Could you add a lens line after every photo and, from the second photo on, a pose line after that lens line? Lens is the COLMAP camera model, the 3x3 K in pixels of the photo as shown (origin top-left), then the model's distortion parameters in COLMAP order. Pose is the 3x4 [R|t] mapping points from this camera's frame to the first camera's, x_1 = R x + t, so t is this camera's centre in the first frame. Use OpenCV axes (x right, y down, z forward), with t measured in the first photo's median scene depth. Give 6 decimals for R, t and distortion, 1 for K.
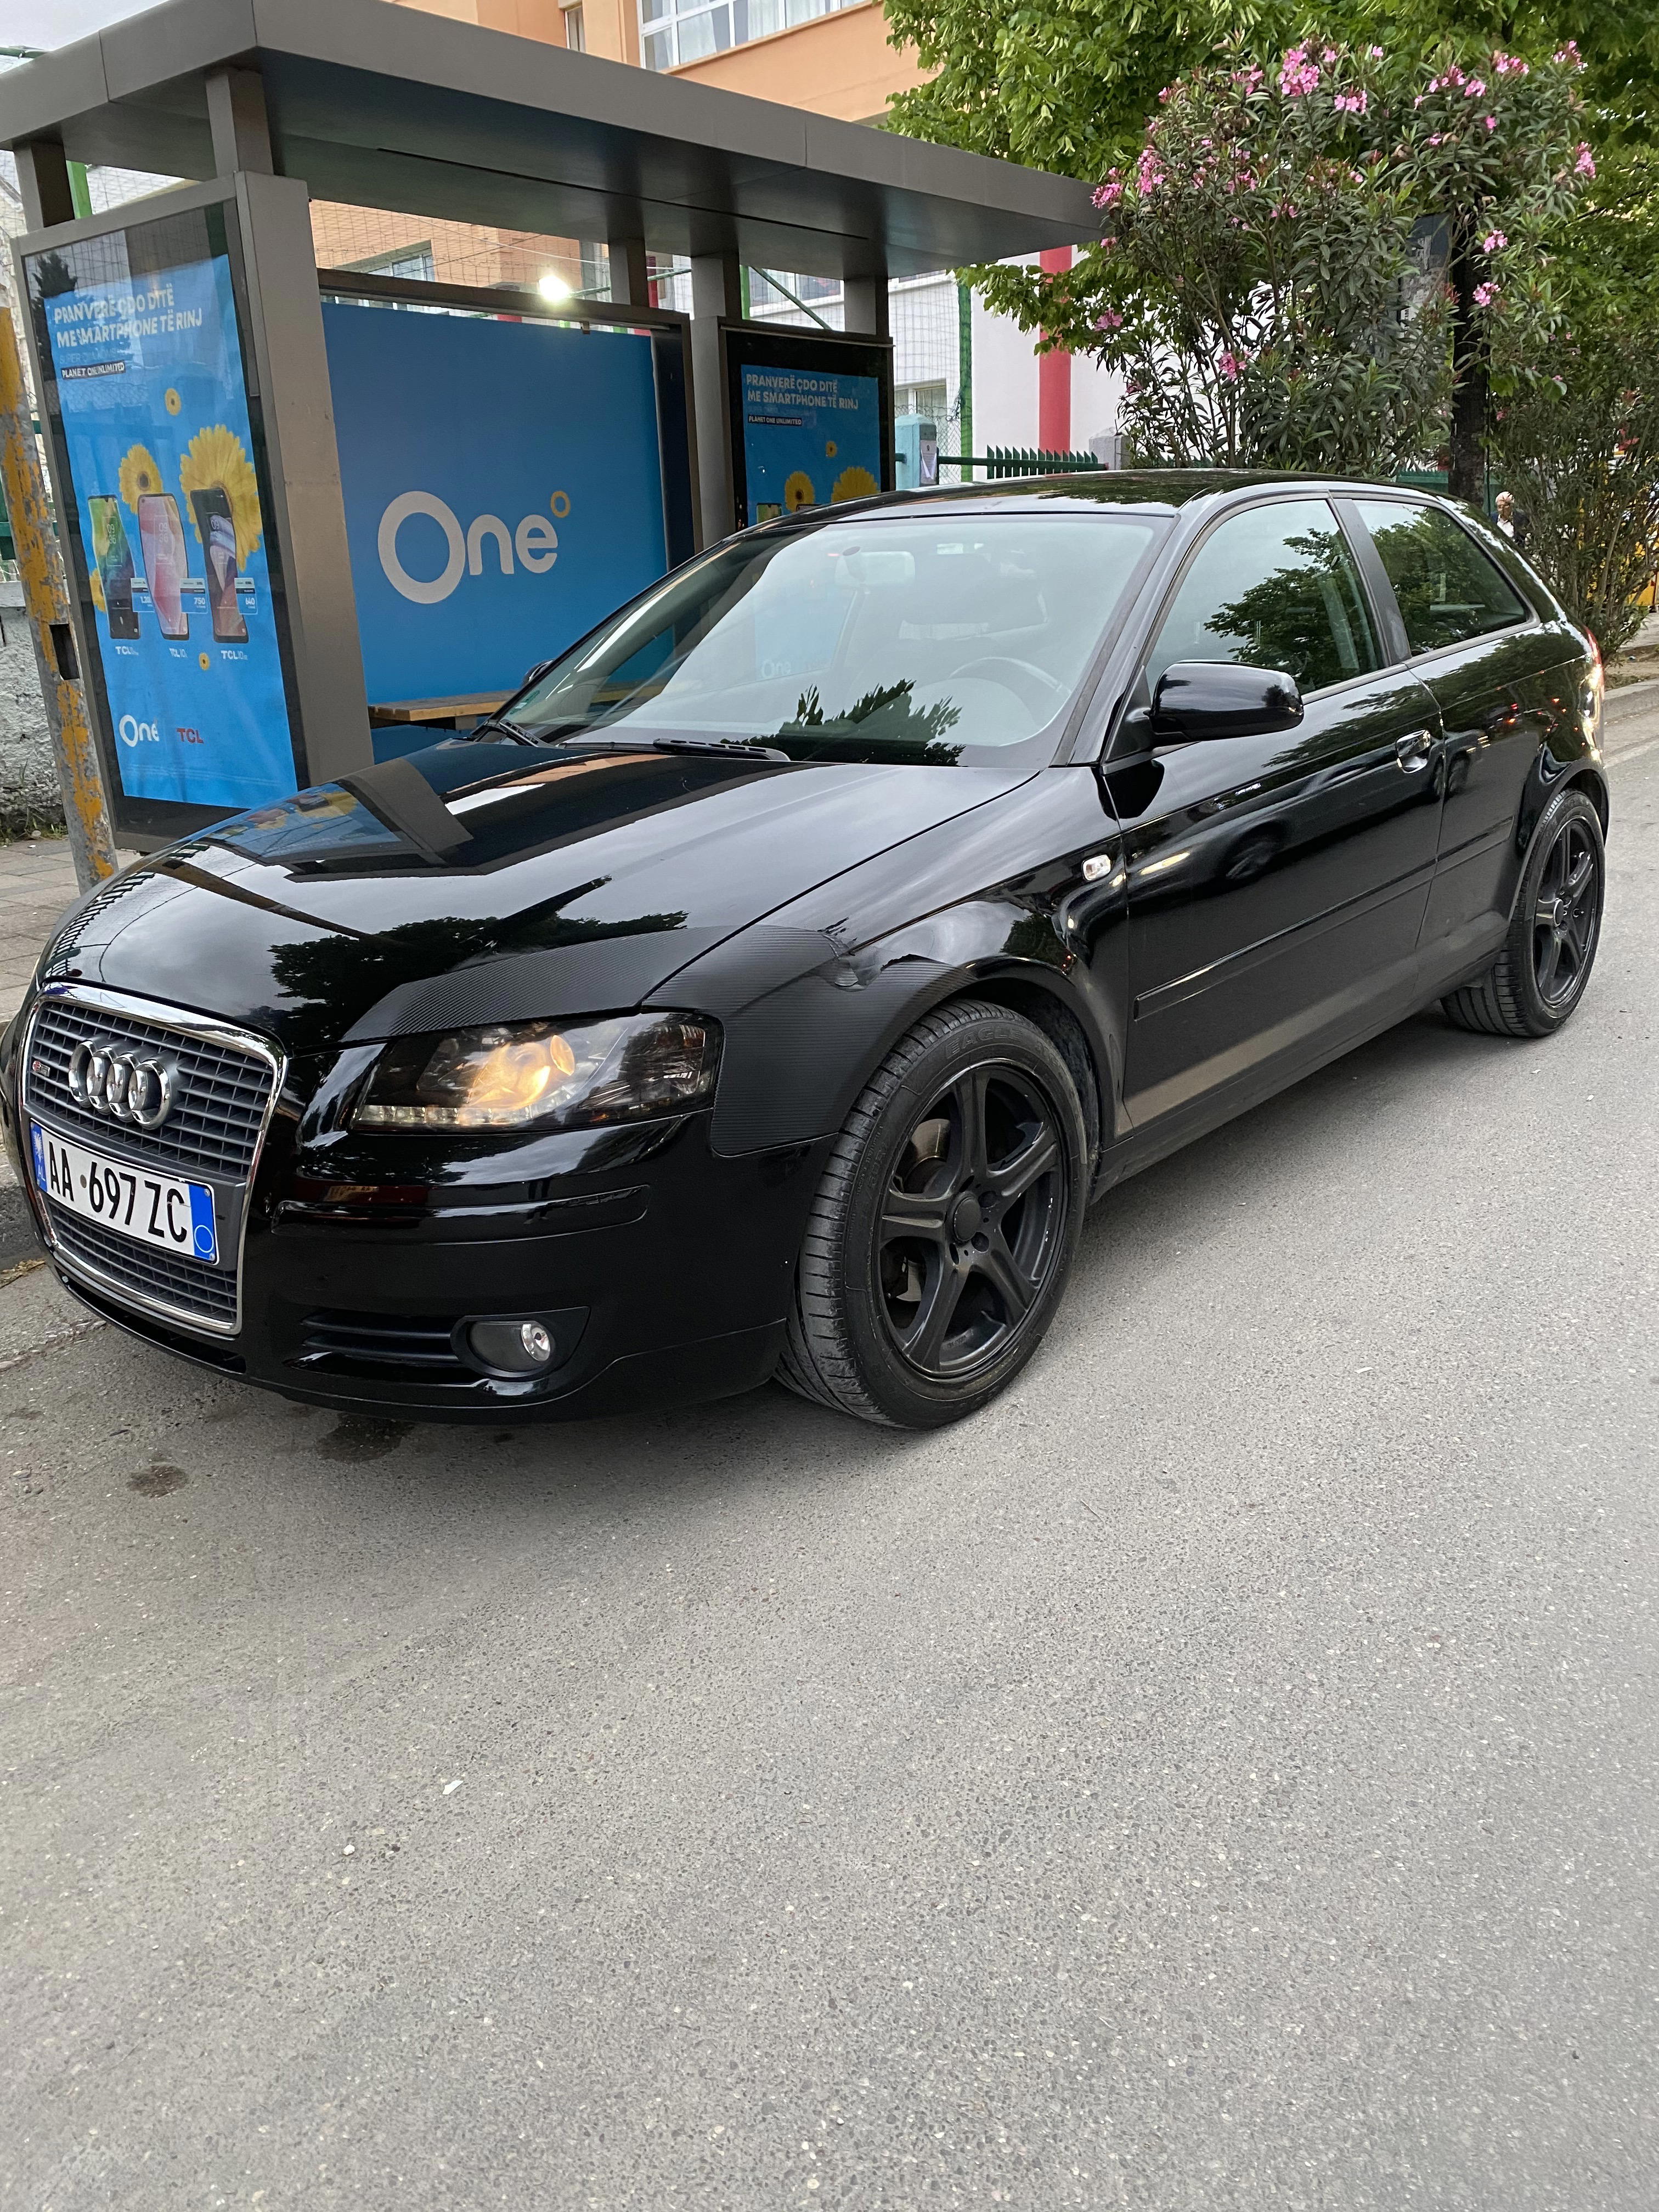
lens RADIAL K [[1691.0, 0, 846.8], [0, 1691.0, 1107.1], [0, 0, 1]] dist [0.015321, 0.003868]
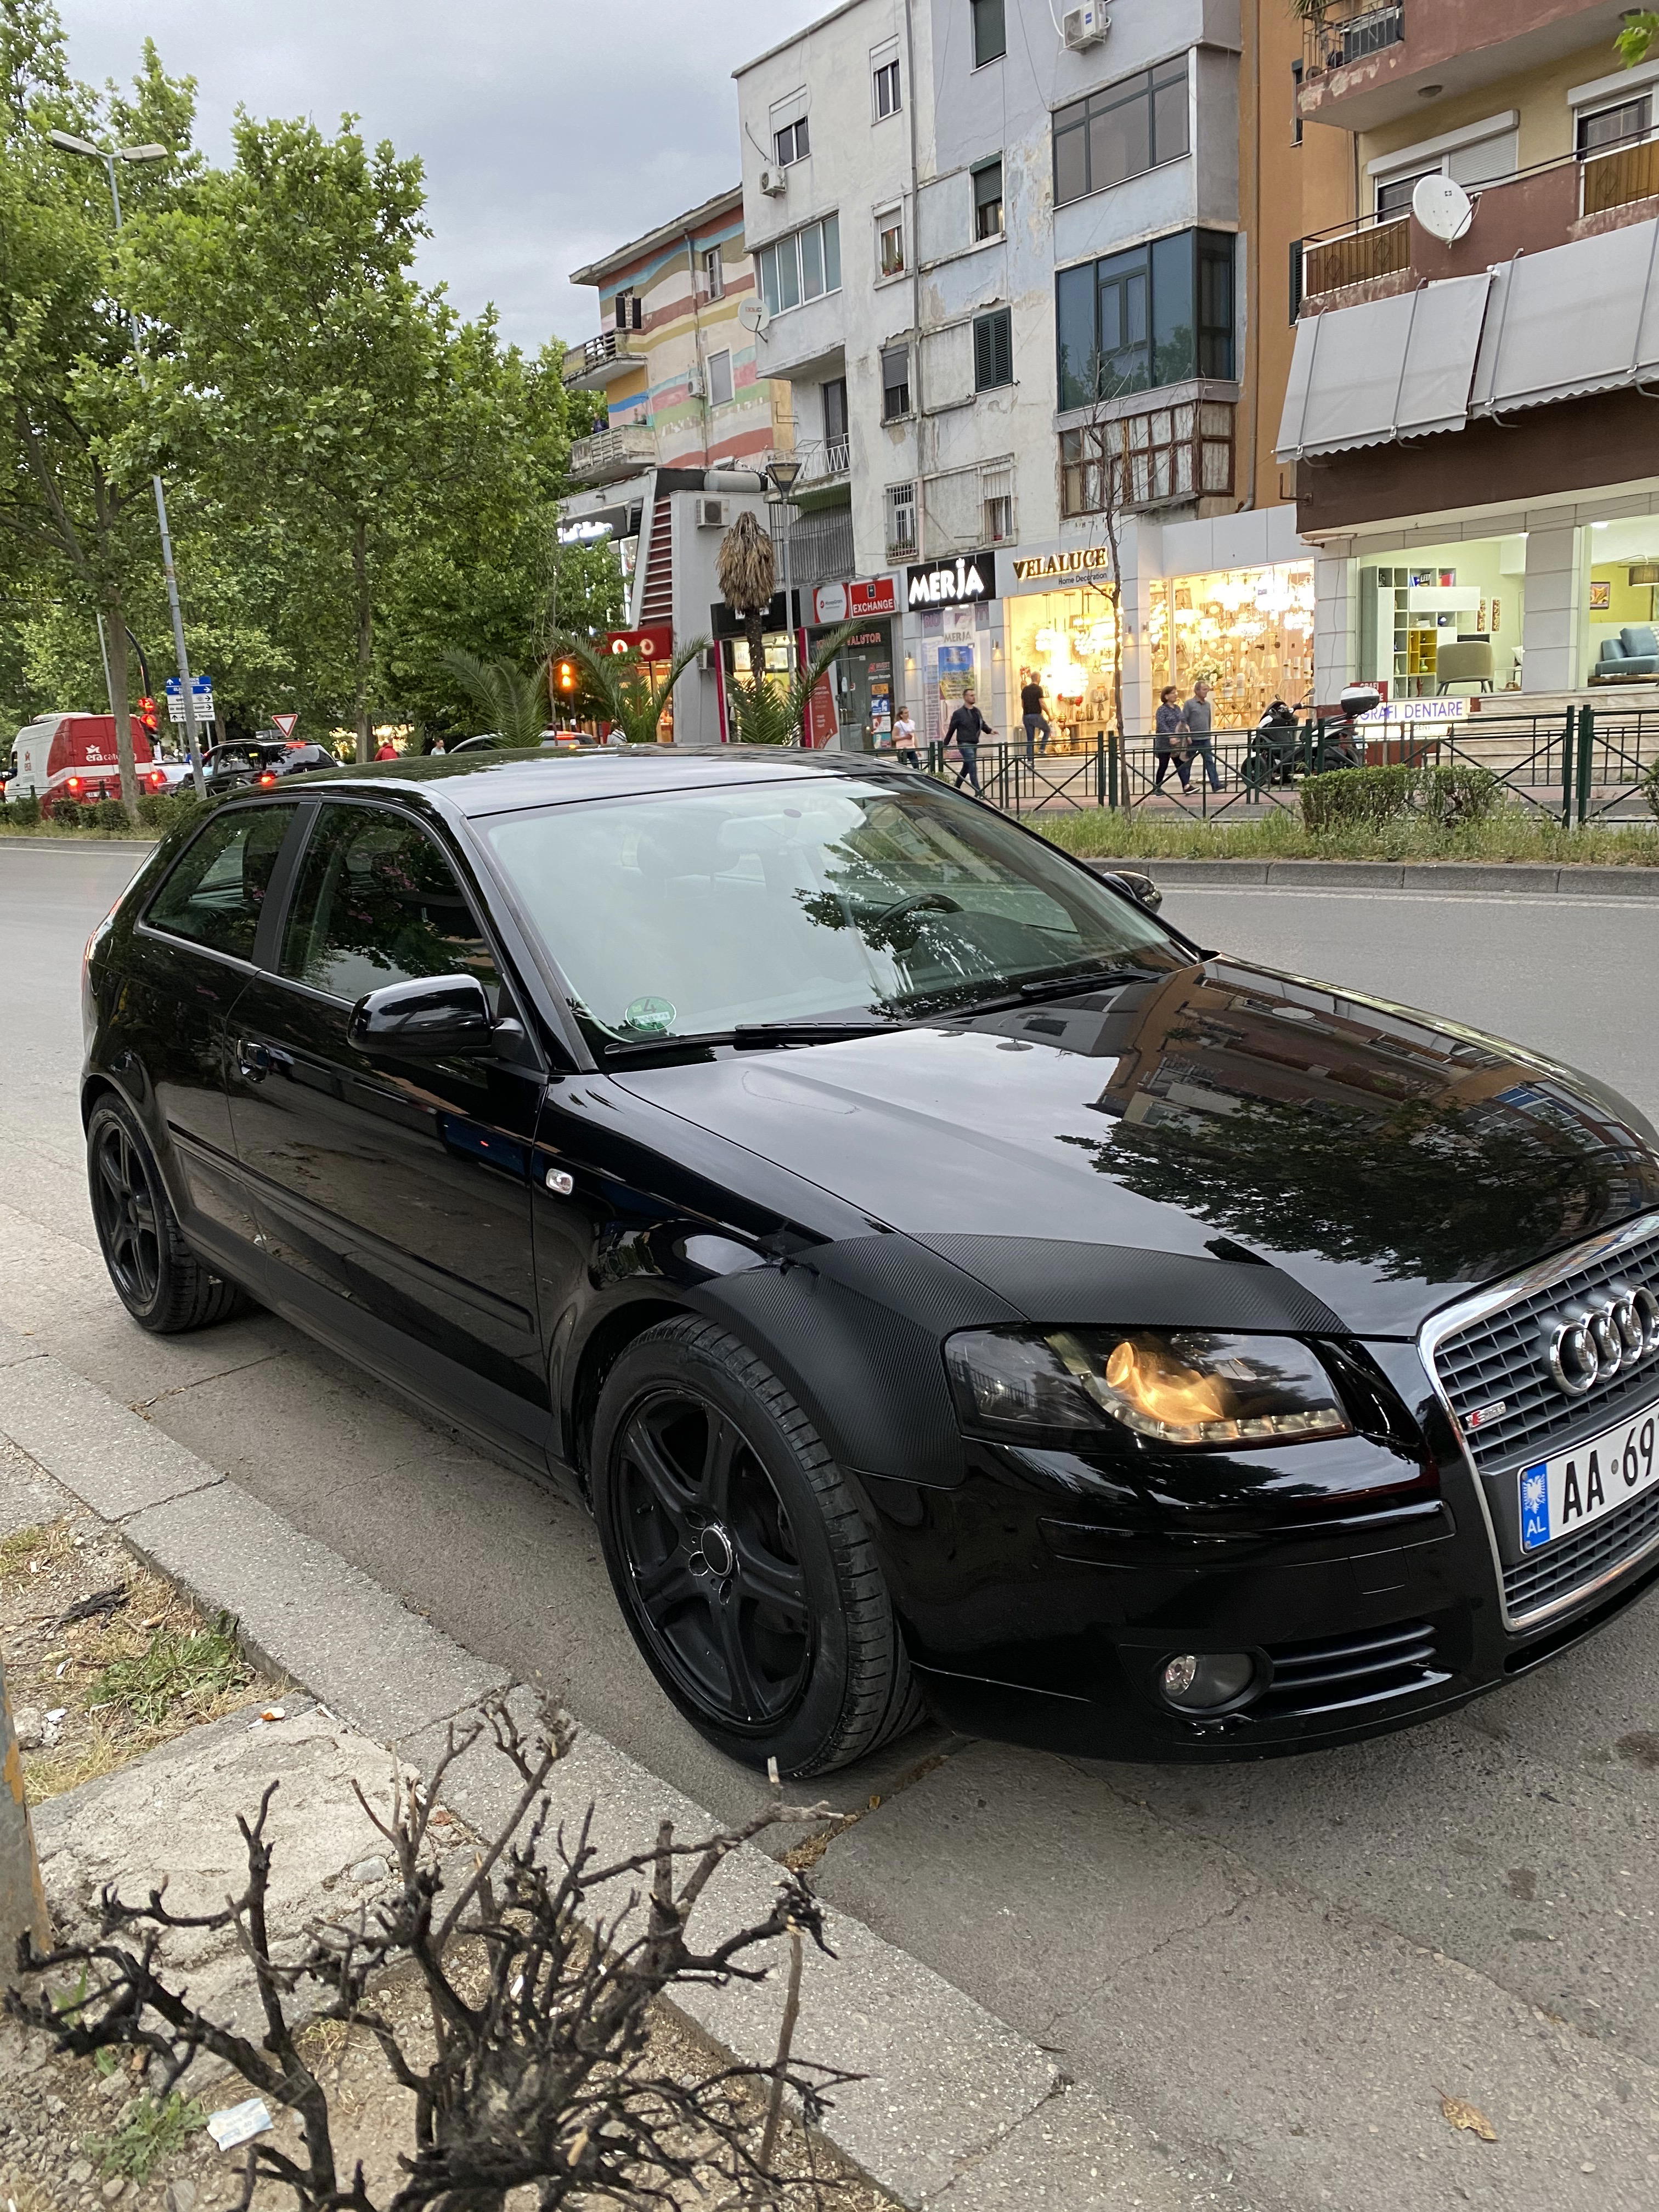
lens RADIAL K [[1691.0, 0, 812.1], [0, 1691.0, 1104.4], [0, 0, 1]] dist [0.015321, 0.003868]
pose [[0.220048, -0.205191, 0.953664, -1.323768], [0.372221, 0.921320, 0.112346, -0.377729], [-0.901682, 0.330253, 0.279111, 1.049659]]
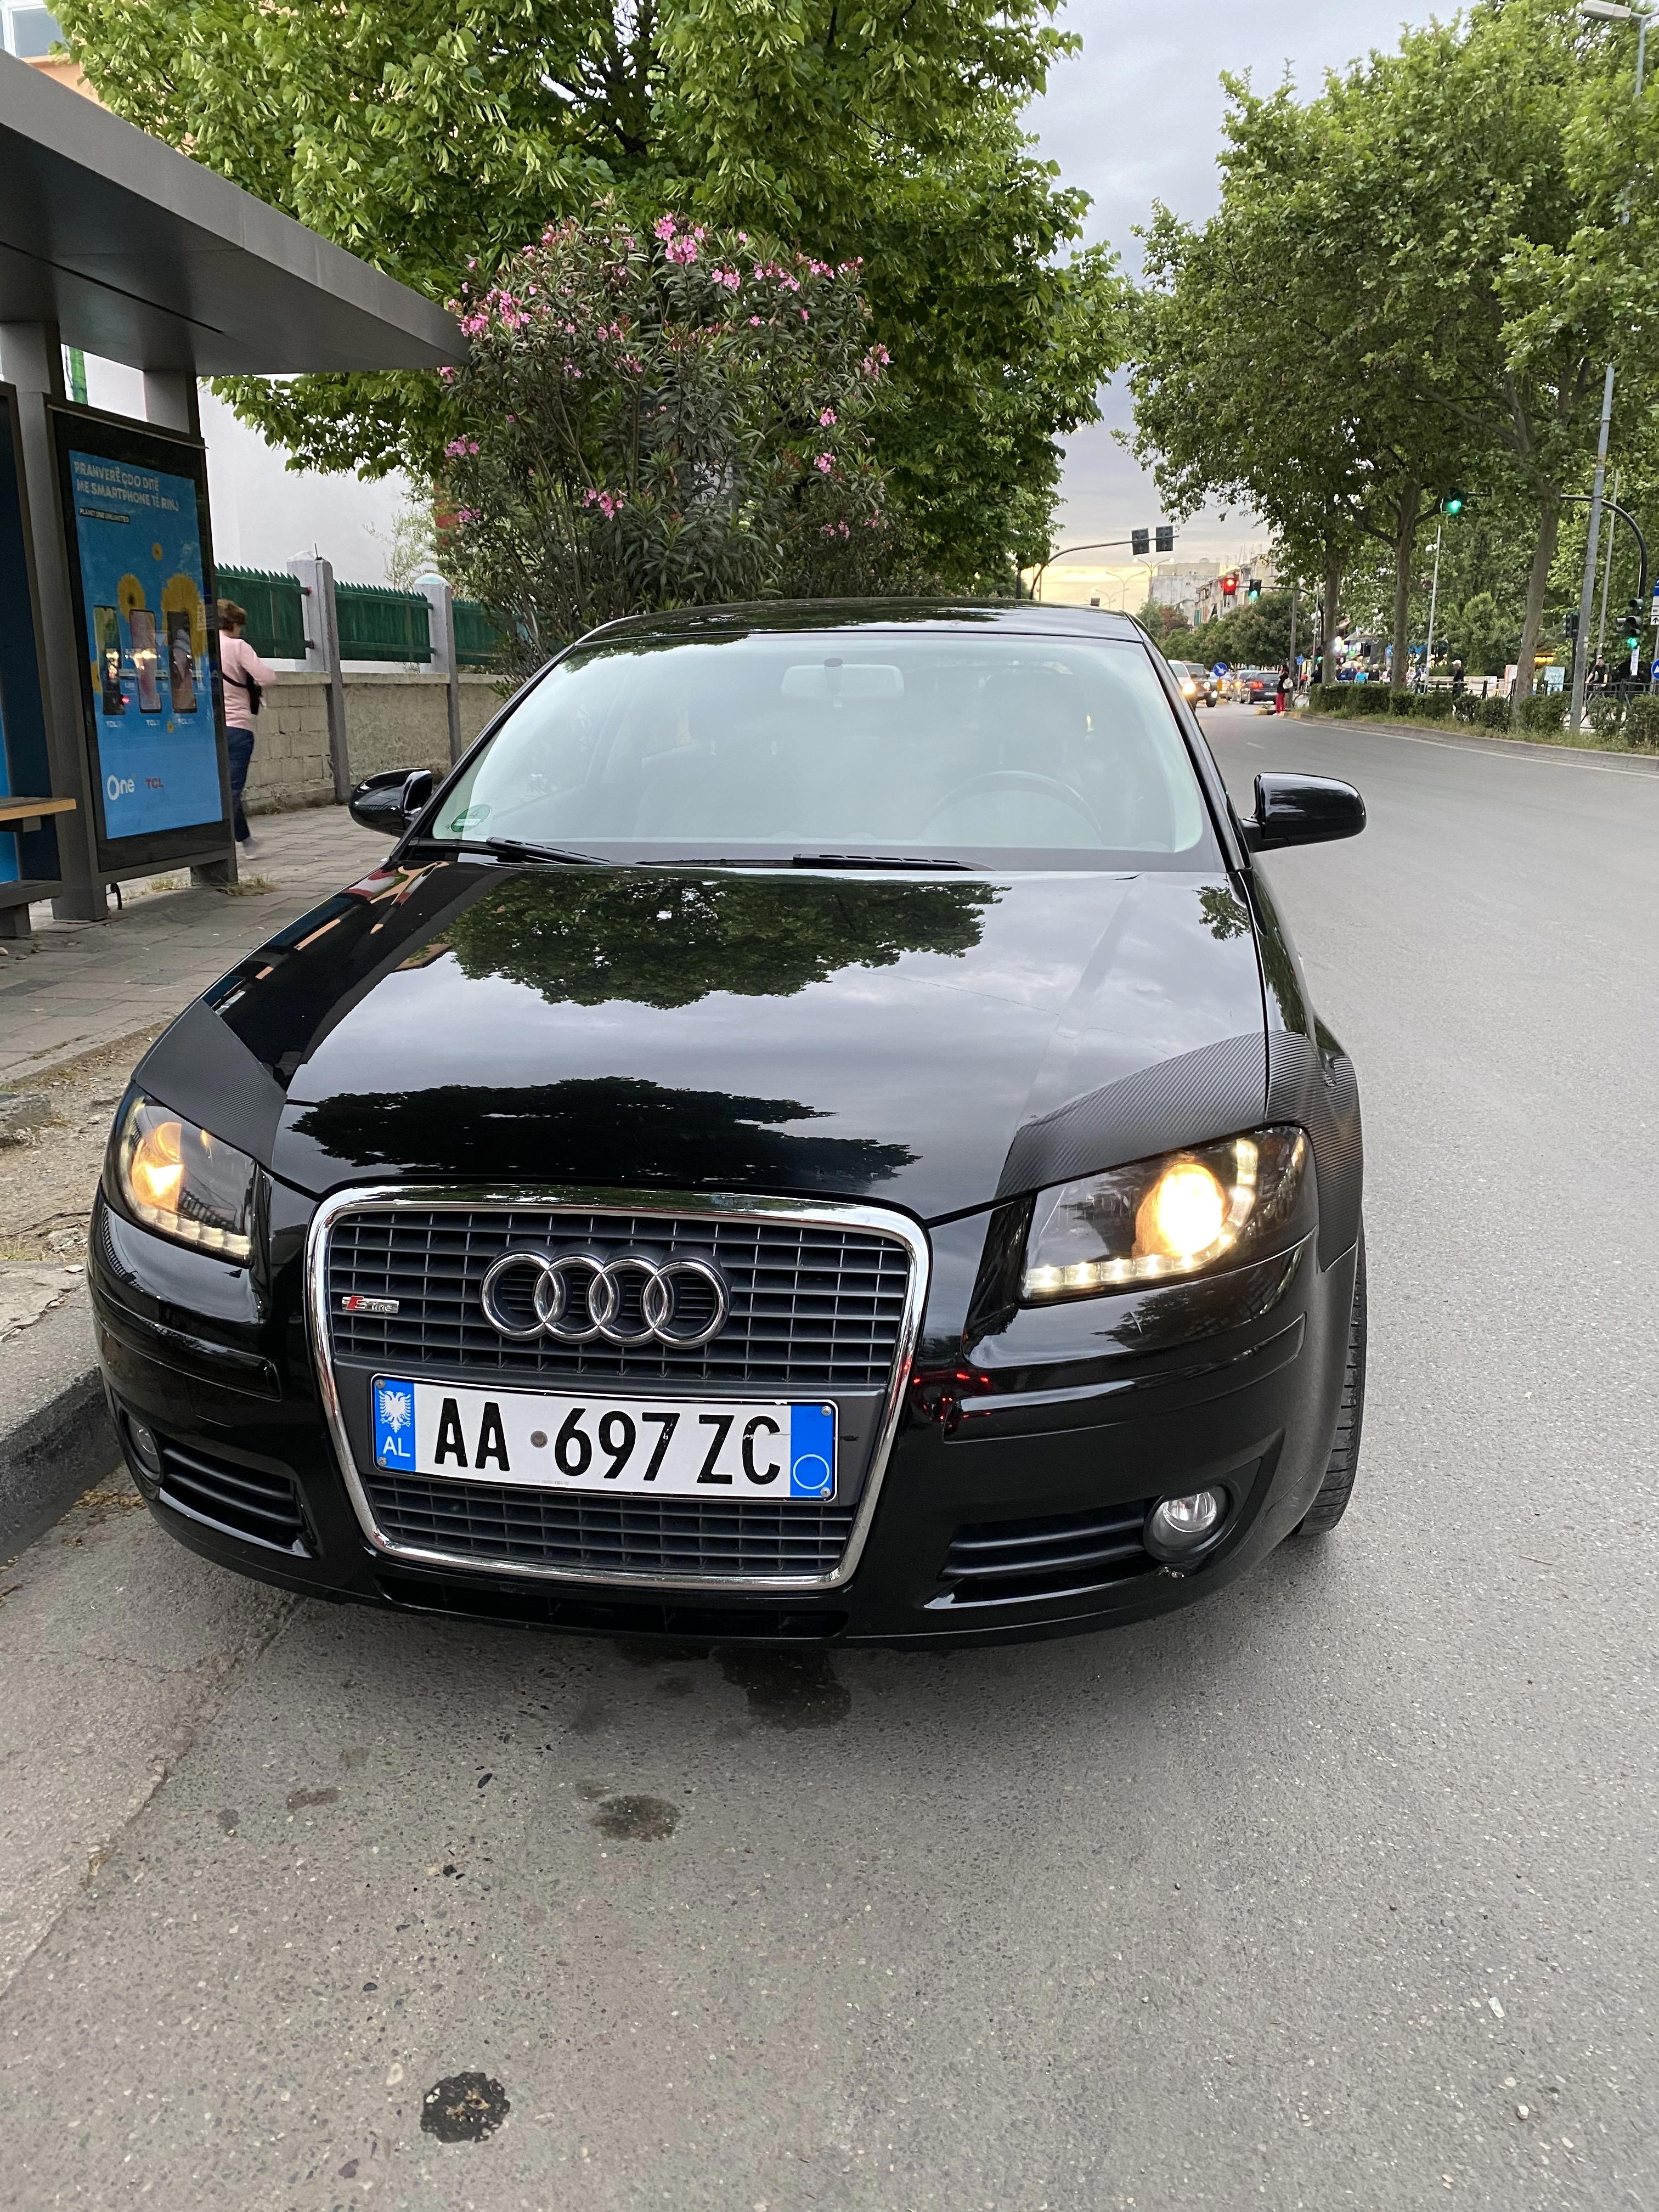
lens RADIAL K [[1691.0, 0, 833.0], [0, 1691.0, 1099.3], [0, 0, 1]] dist [0.015321, 0.003868]
pose [[0.852161, -0.092833, 0.514980, -0.698276], [0.132804, 0.990284, -0.041244, -0.055579], [-0.506148, 0.103538, 0.856209, 0.275630]]
